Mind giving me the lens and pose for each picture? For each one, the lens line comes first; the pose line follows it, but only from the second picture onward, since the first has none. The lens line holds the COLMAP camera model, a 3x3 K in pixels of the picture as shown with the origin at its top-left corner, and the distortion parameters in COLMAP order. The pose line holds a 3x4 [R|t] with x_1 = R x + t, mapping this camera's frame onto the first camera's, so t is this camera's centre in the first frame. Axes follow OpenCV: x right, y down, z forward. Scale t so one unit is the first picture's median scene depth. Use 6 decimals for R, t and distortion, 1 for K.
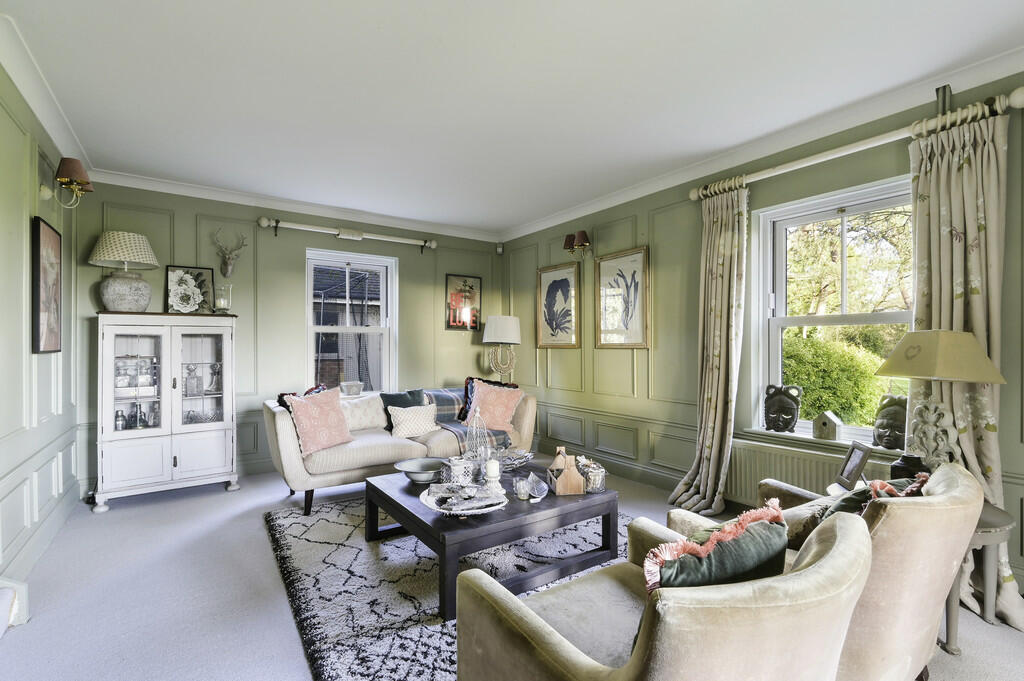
lens RADIAL K [[466.1, 0, 512.0], [0, 466.1, 340.5], [0, 0, 1]] dist [-0.000514, 0.000152]
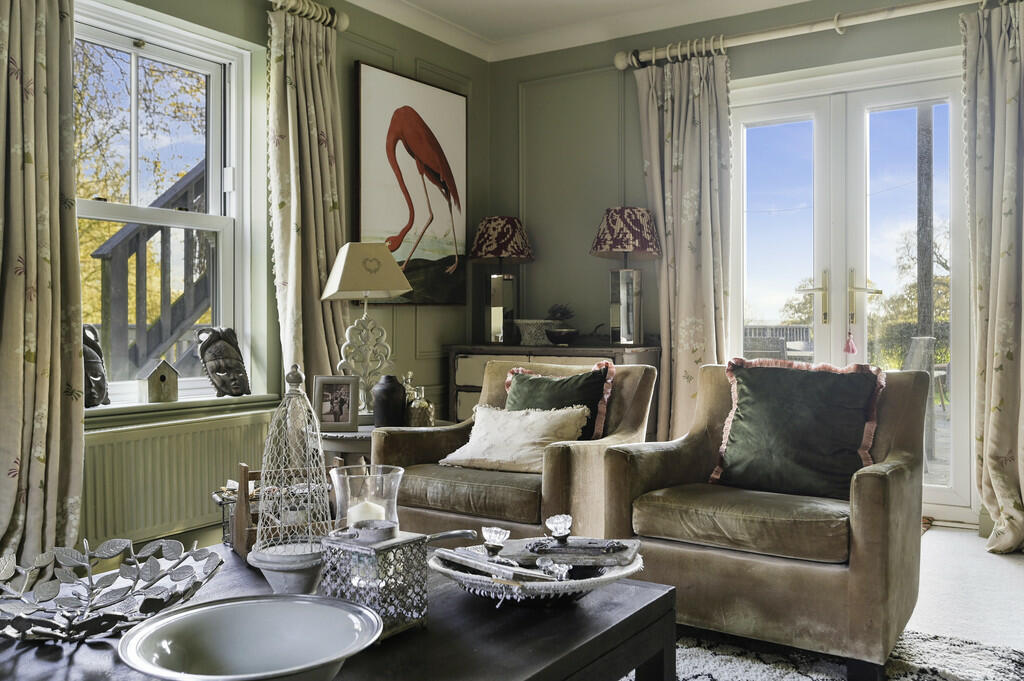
lens RADIAL K [[904.5, 0, 514.2], [0, 904.5, 315.7], [0, 0, 1]] dist [0.002425, 0.004955]
pose [[-0.368145, 0.007199, 0.929740, -0.464214], [-0.013490, 0.999823, -0.013084, 0.075902], [-0.929670, -0.017359, -0.367983, 0.735232]]
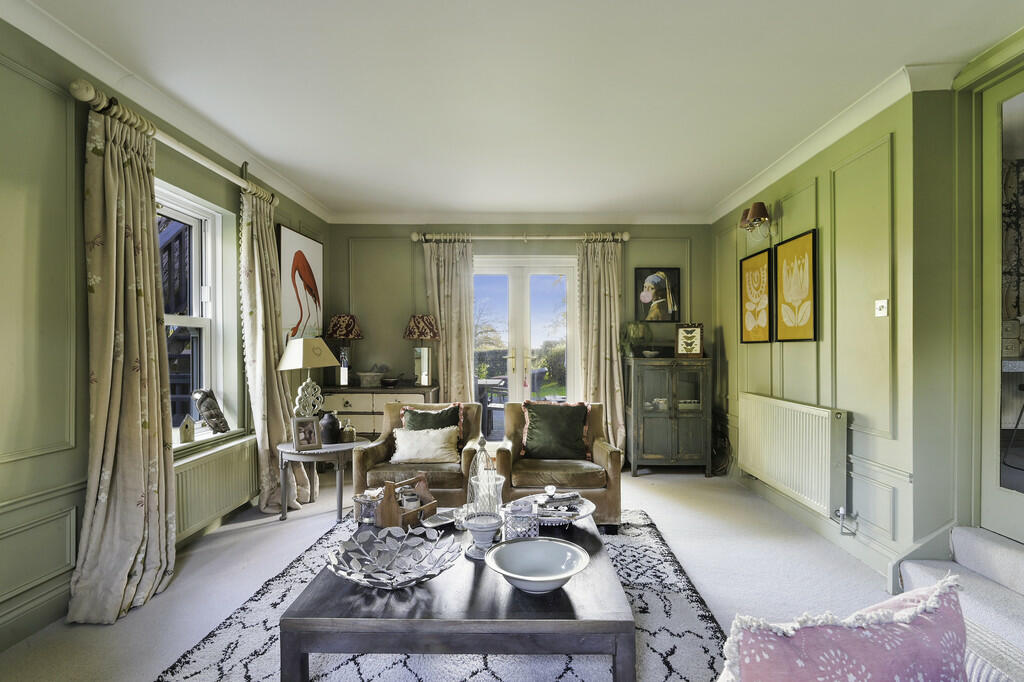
lens RADIAL K [[513.7, 0, 512.0], [0, 513.7, 341.0], [0, 0, 1]] dist [-0.004099, -0.000374]
pose [[-0.806654, 0.003200, 0.591016, -0.374009], [-0.011547, 0.999709, -0.021173, 0.009696], [-0.590912, -0.023904, -0.806382, 1.073122]]
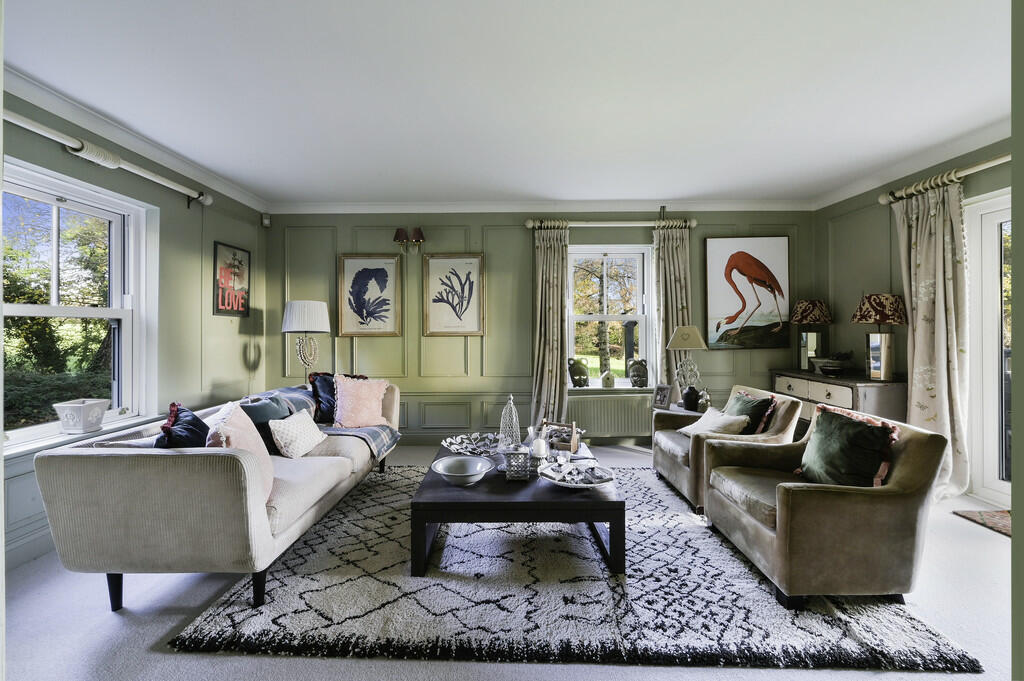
lens RADIAL K [[412.4, 0, 501.9], [0, 412.4, 322.4], [0, 0, 1]] dist [-0.001497, -0.000044]
pose [[0.579356, 0.007966, 0.815036, -0.574252], [-0.004831, 0.999968, -0.006339, -0.011843], [-0.815060, -0.000265, 0.579376, 0.317210]]
